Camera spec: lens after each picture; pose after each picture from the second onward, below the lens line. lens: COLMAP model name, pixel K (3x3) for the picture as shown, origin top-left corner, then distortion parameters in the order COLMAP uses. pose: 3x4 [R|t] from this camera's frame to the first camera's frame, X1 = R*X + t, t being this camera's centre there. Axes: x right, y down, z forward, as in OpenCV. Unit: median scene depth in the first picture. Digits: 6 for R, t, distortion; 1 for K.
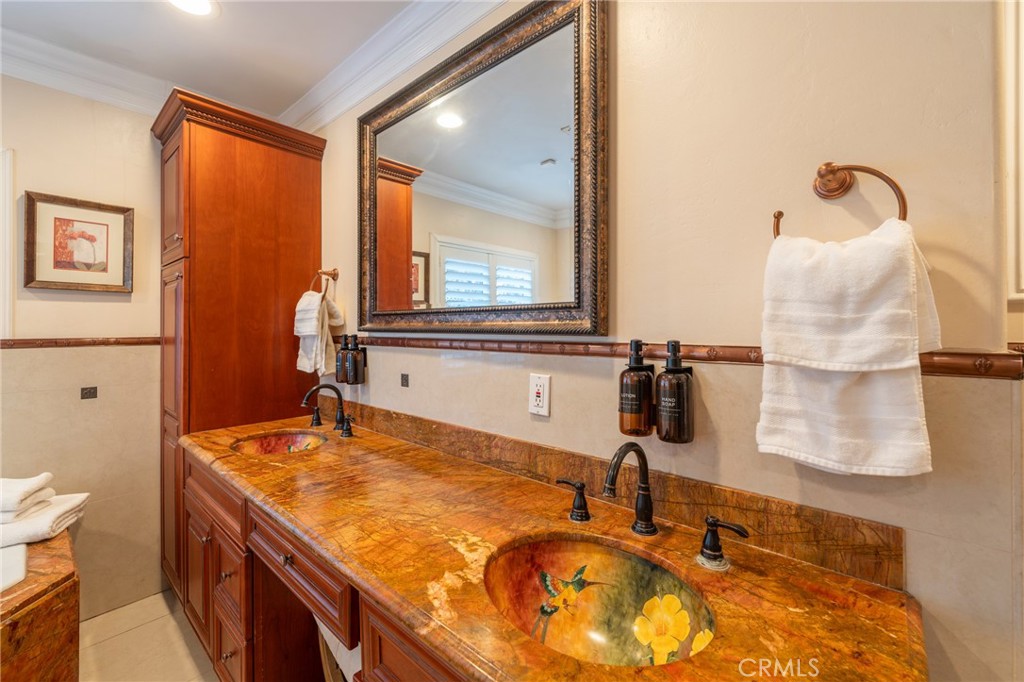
lens RADIAL K [[411.4, 0, 507.6], [0, 411.4, 329.9], [0, 0, 1]] dist [-0.003057, -0.000570]
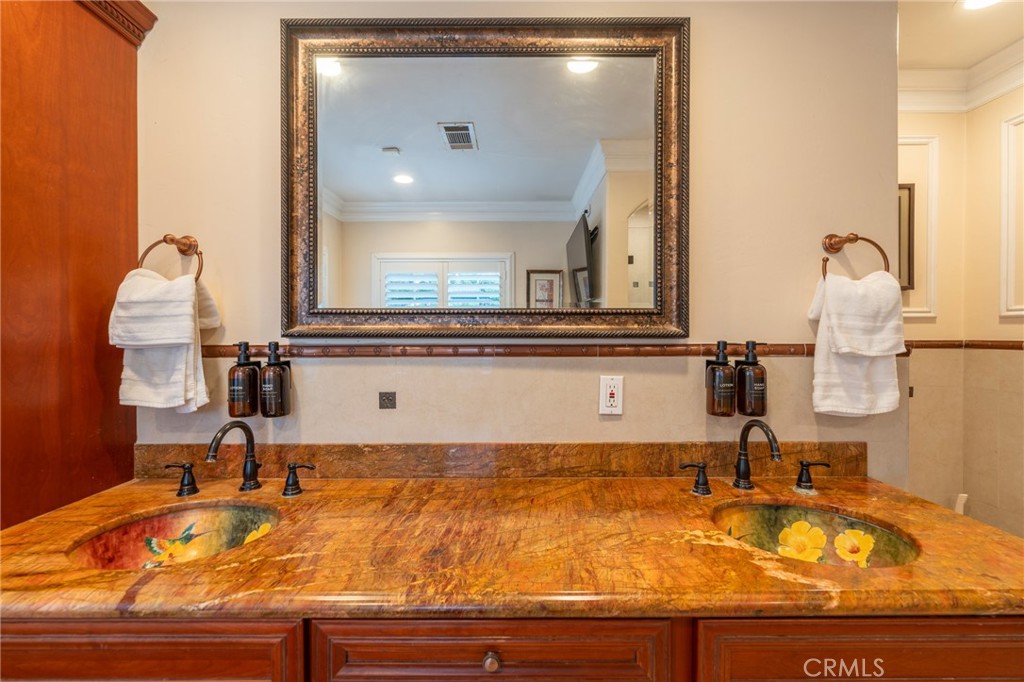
lens RADIAL K [[411.4, 0, 509.5], [0, 411.4, 339.7], [0, 0, 1]] dist [-0.003057, -0.000570]
pose [[0.754226, -0.008635, 0.656558, -0.873878], [0.003238, 0.999950, 0.009431, 0.004914], [-0.656607, -0.004987, 0.754216, 0.411051]]
